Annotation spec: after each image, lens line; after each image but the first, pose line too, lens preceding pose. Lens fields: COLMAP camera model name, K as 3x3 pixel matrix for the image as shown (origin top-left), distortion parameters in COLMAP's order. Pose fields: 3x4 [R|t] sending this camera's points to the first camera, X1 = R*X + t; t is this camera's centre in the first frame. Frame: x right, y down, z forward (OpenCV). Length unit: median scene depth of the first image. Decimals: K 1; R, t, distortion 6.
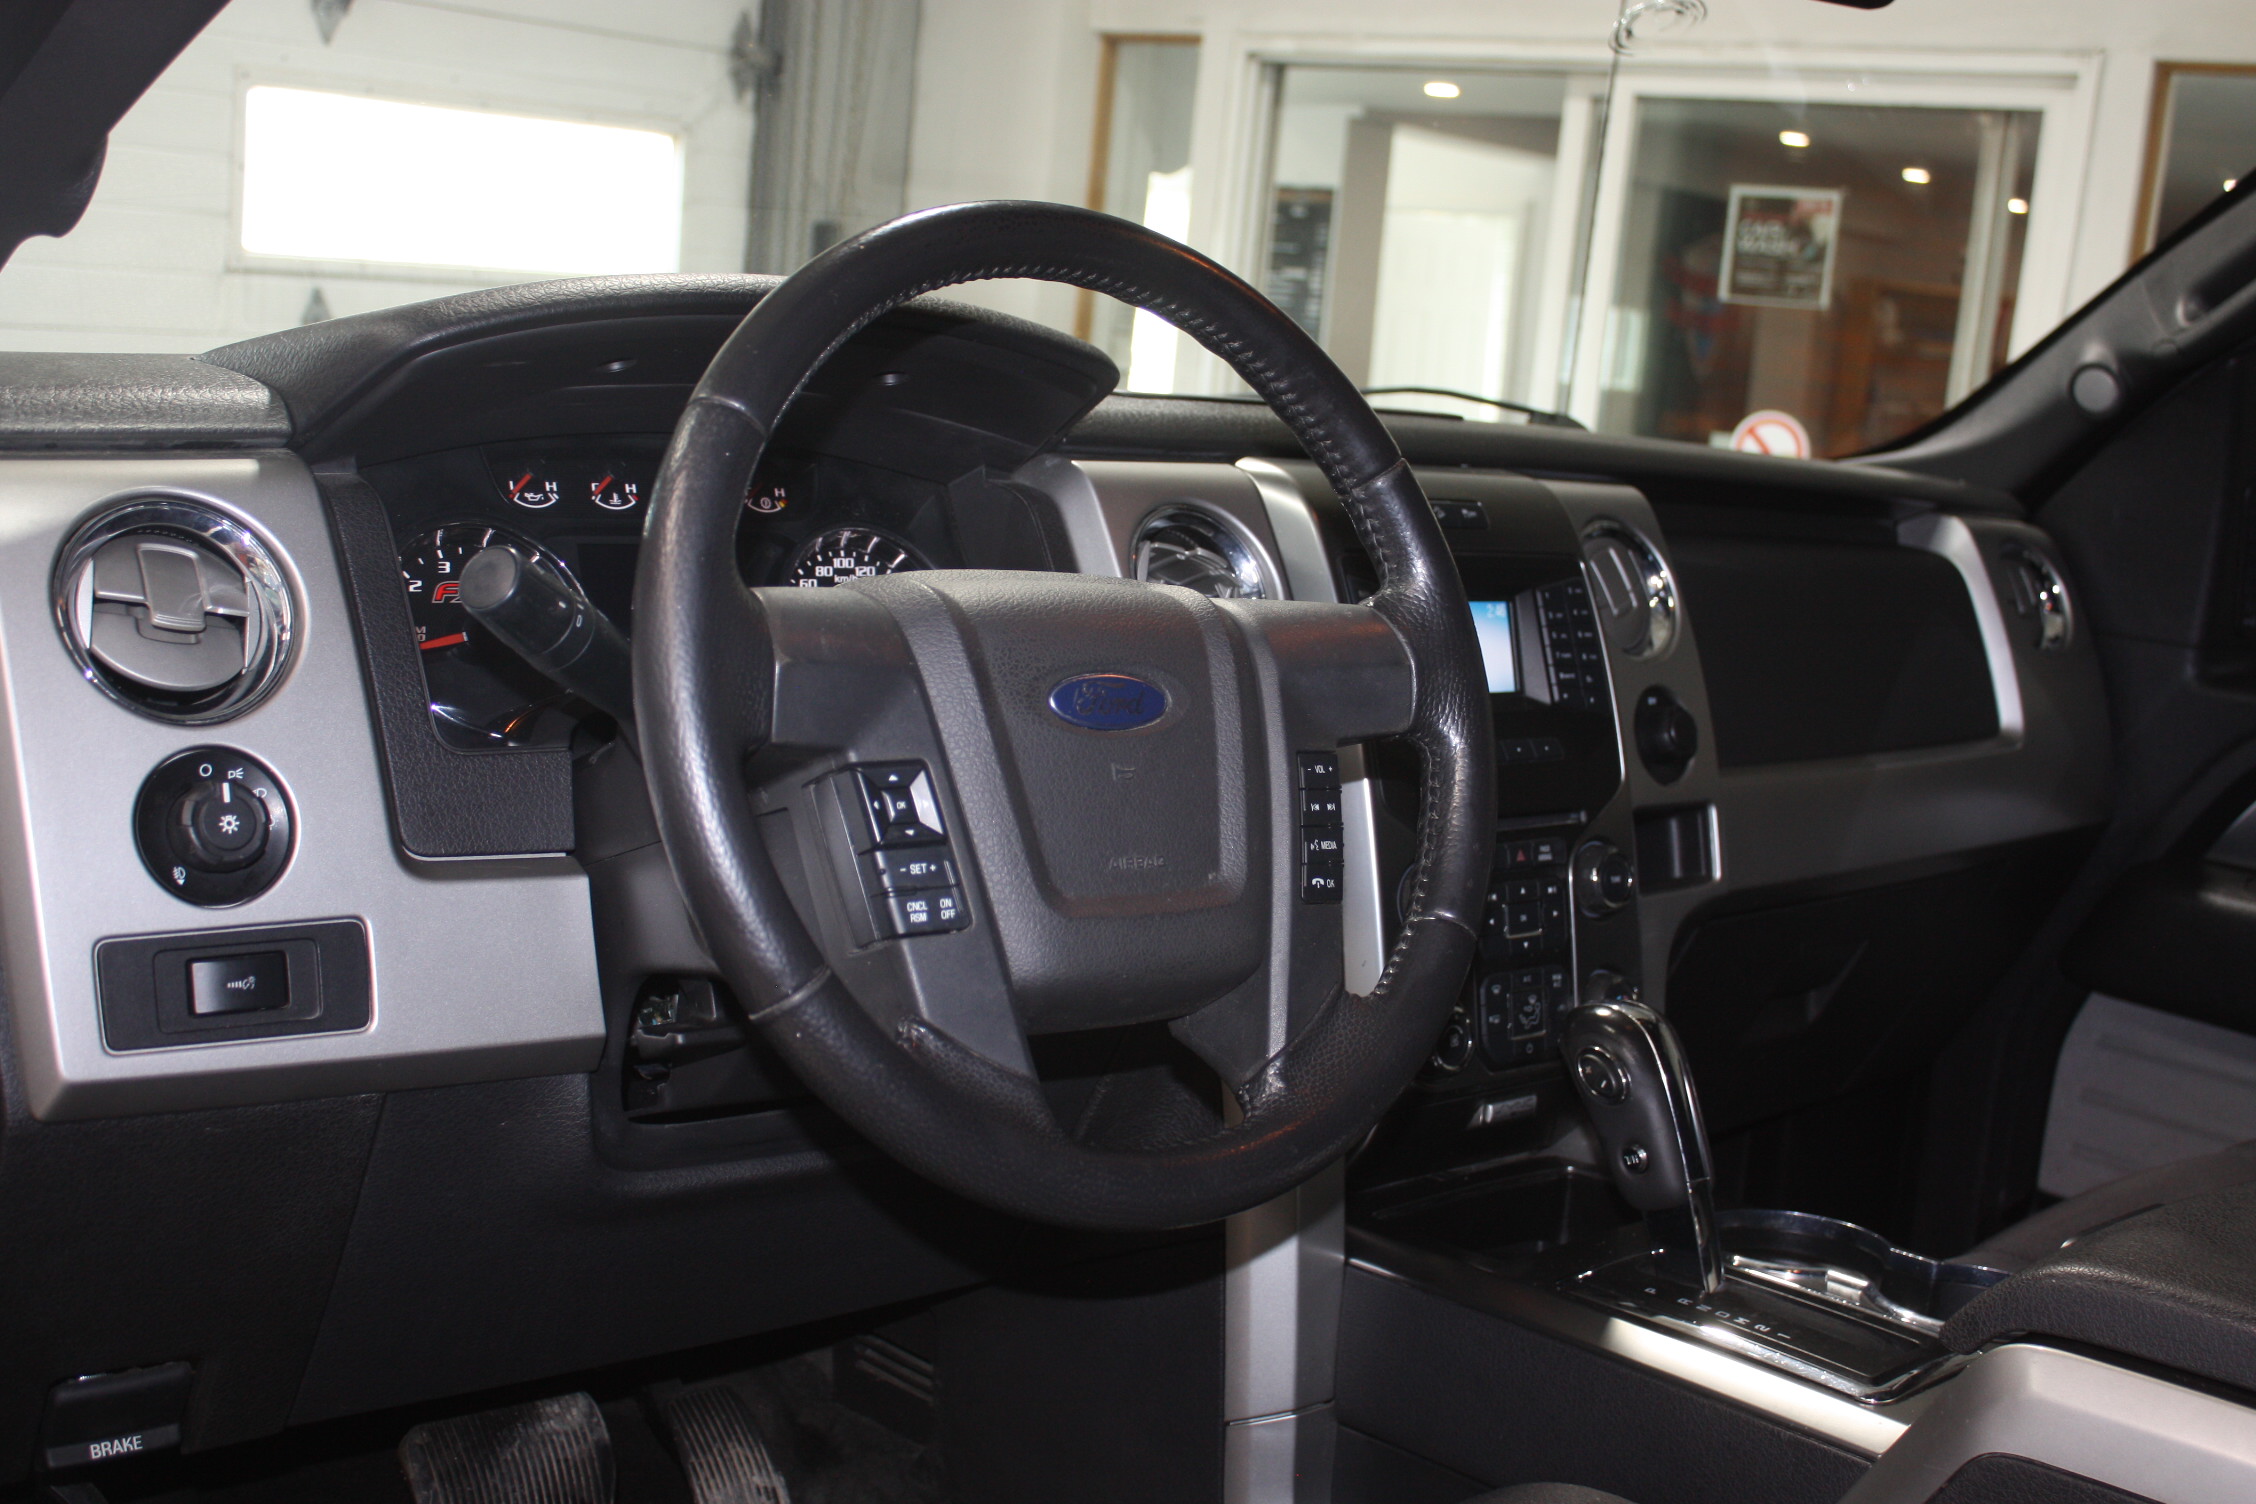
lens RADIAL K [[2390.9, 0, 1128.0], [0, 2390.9, 752.0], [0, 0, 1]] dist [-0.112027, 0.000324]
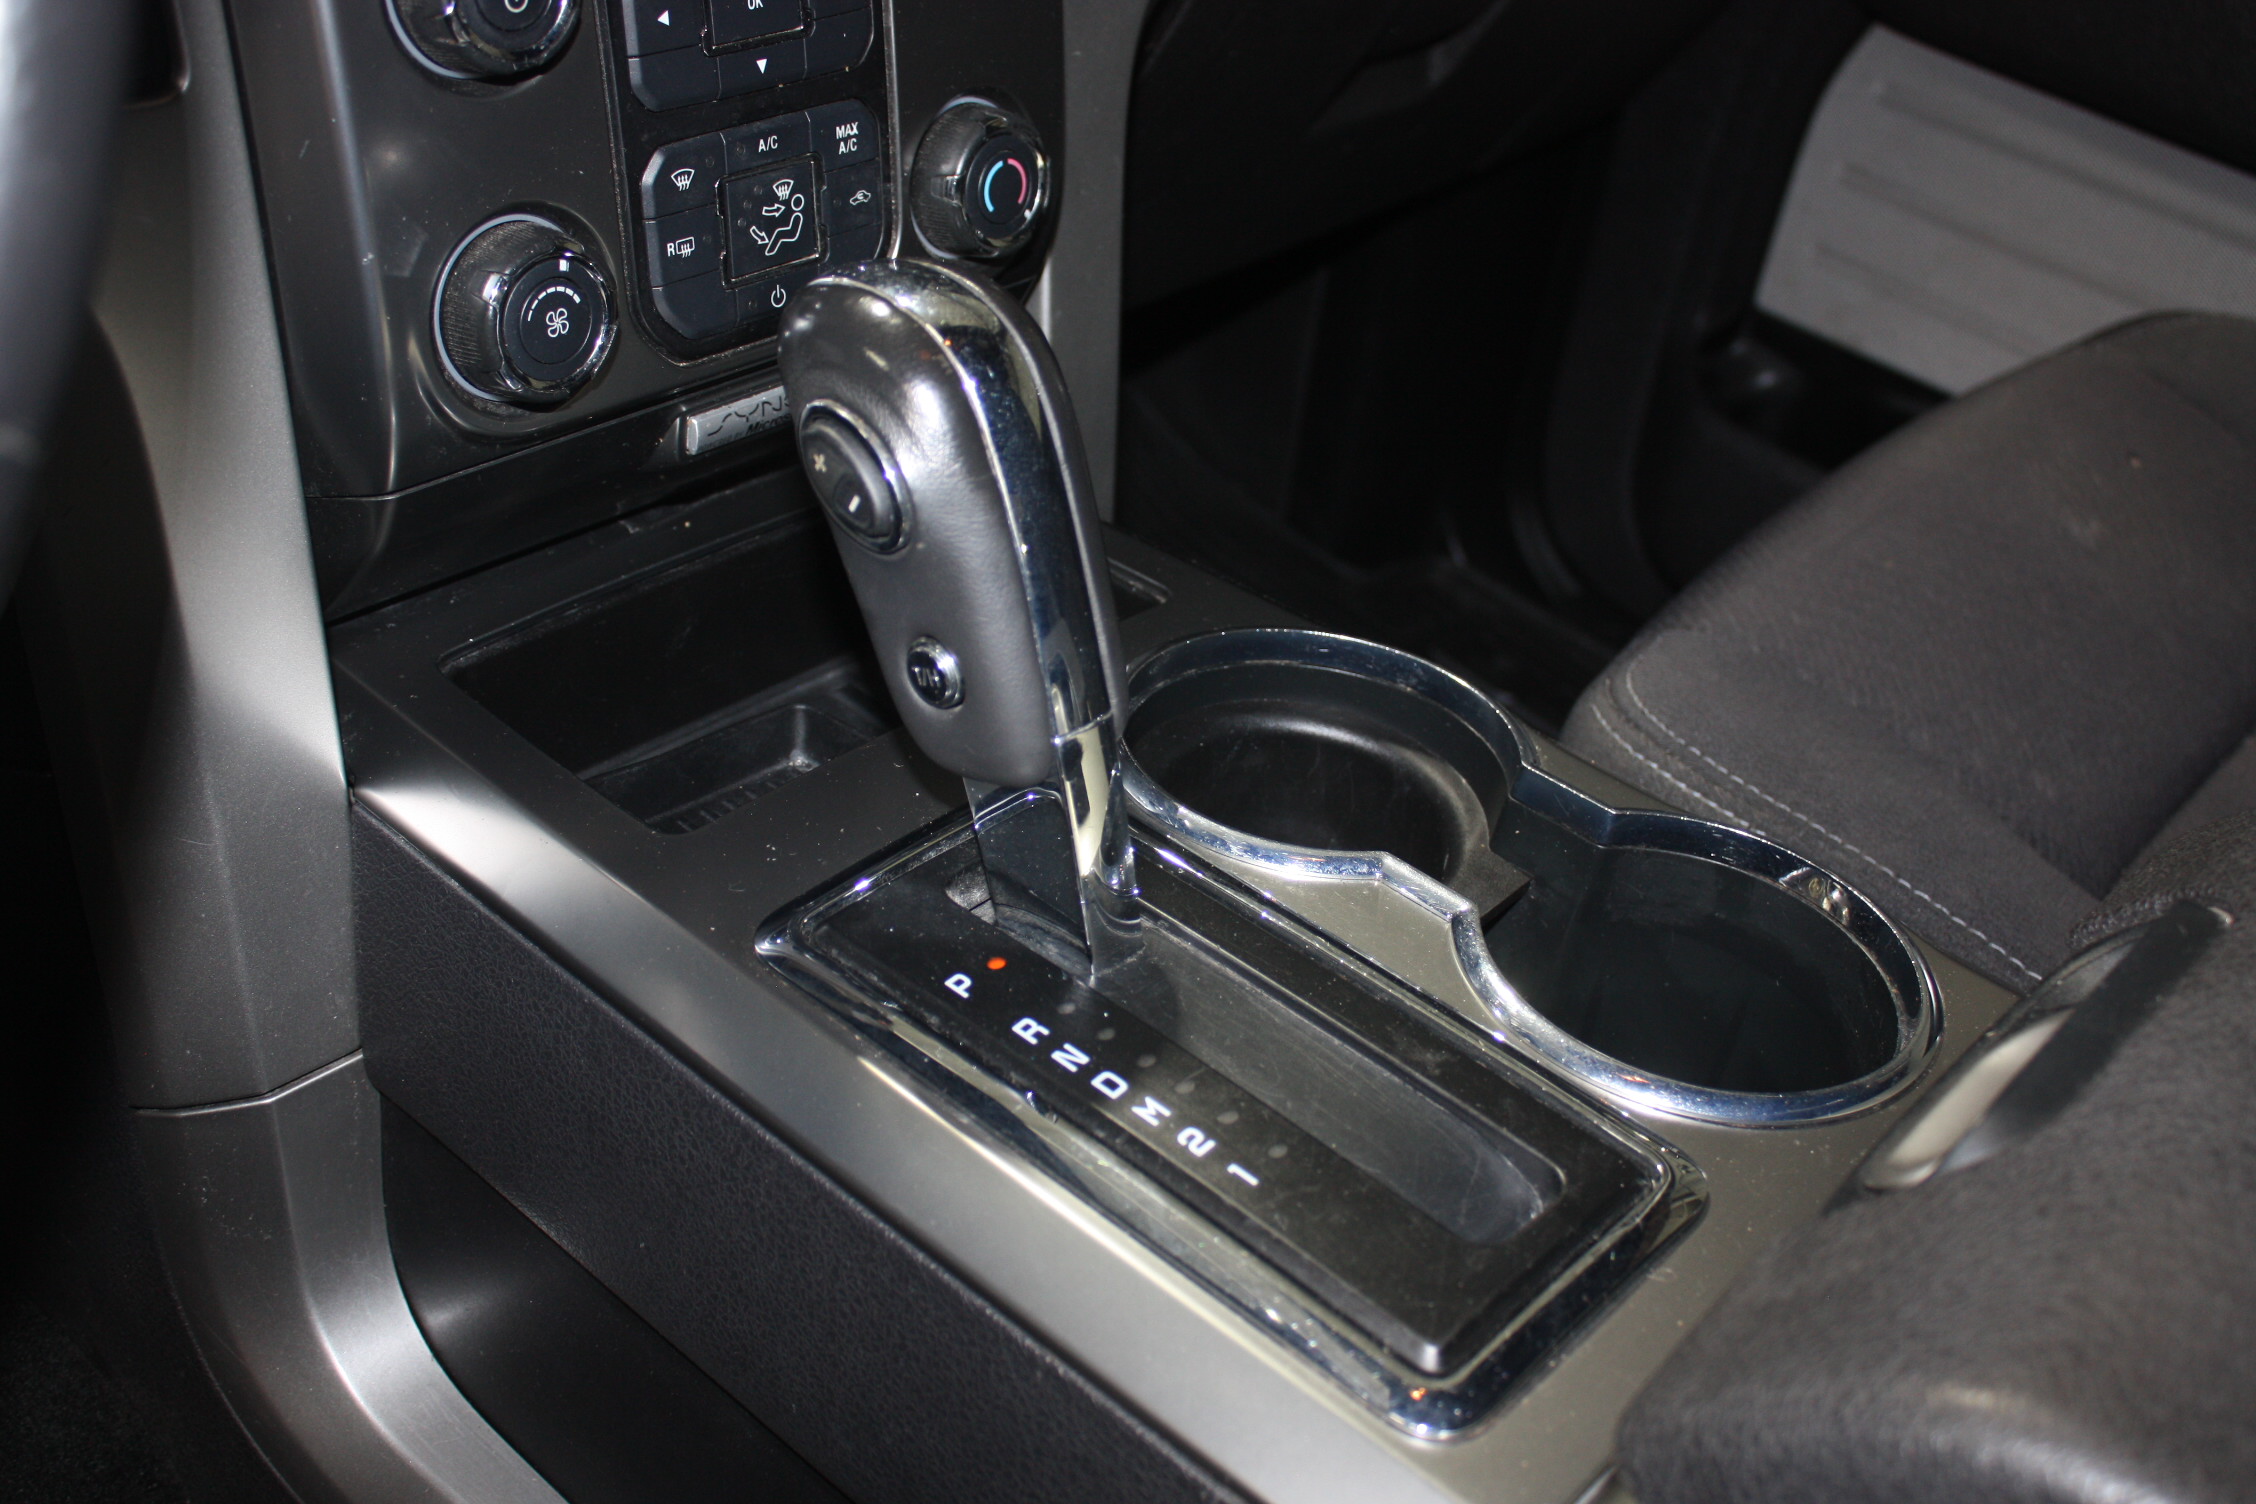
lens RADIAL K [[2390.9, 0, 1128.0], [0, 2390.9, 752.0], [0, 0, 1]] dist [-0.112027, 0.000324]
pose [[0.989640, -0.023557, 0.141623, 0.162003], [-0.045223, 0.885080, 0.463237, -0.008539], [-0.136260, -0.464843, 0.874845, 0.541002]]
